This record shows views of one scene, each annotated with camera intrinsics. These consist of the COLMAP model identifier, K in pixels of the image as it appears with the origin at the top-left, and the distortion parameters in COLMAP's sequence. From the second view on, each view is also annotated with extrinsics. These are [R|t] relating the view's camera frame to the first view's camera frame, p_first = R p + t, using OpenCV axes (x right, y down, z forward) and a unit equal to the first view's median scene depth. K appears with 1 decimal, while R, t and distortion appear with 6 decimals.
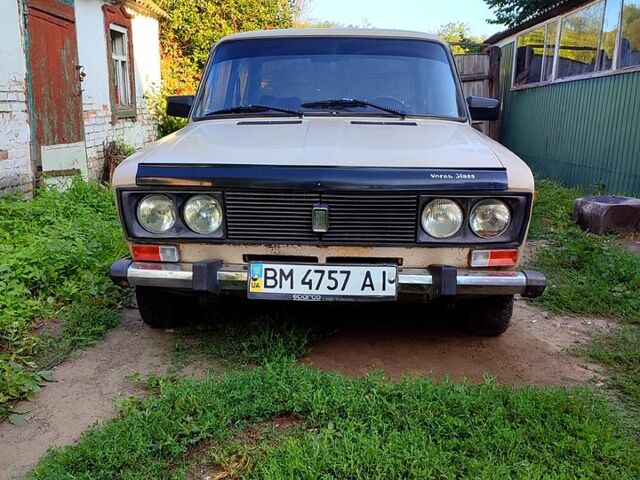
lens RADIAL K [[607.4, 0, 316.8], [0, 607.4, 227.9], [0, 0, 1]] dist [0.030429, -0.011393]
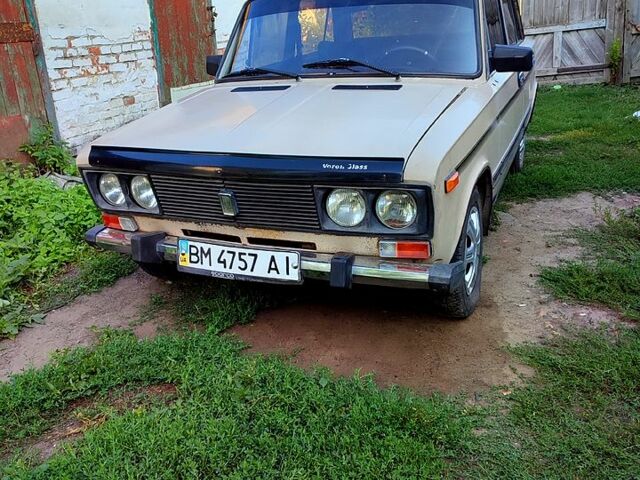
lens RADIAL K [[607.4, 0, 316.8], [0, 607.4, 227.9], [0, 0, 1]] dist [0.030429, -0.011393]
pose [[0.935383, 0.058982, -0.348682, 0.503821], [-0.006079, 0.988529, 0.150909, -0.129083], [0.353583, -0.139038, 0.925012, 0.080990]]
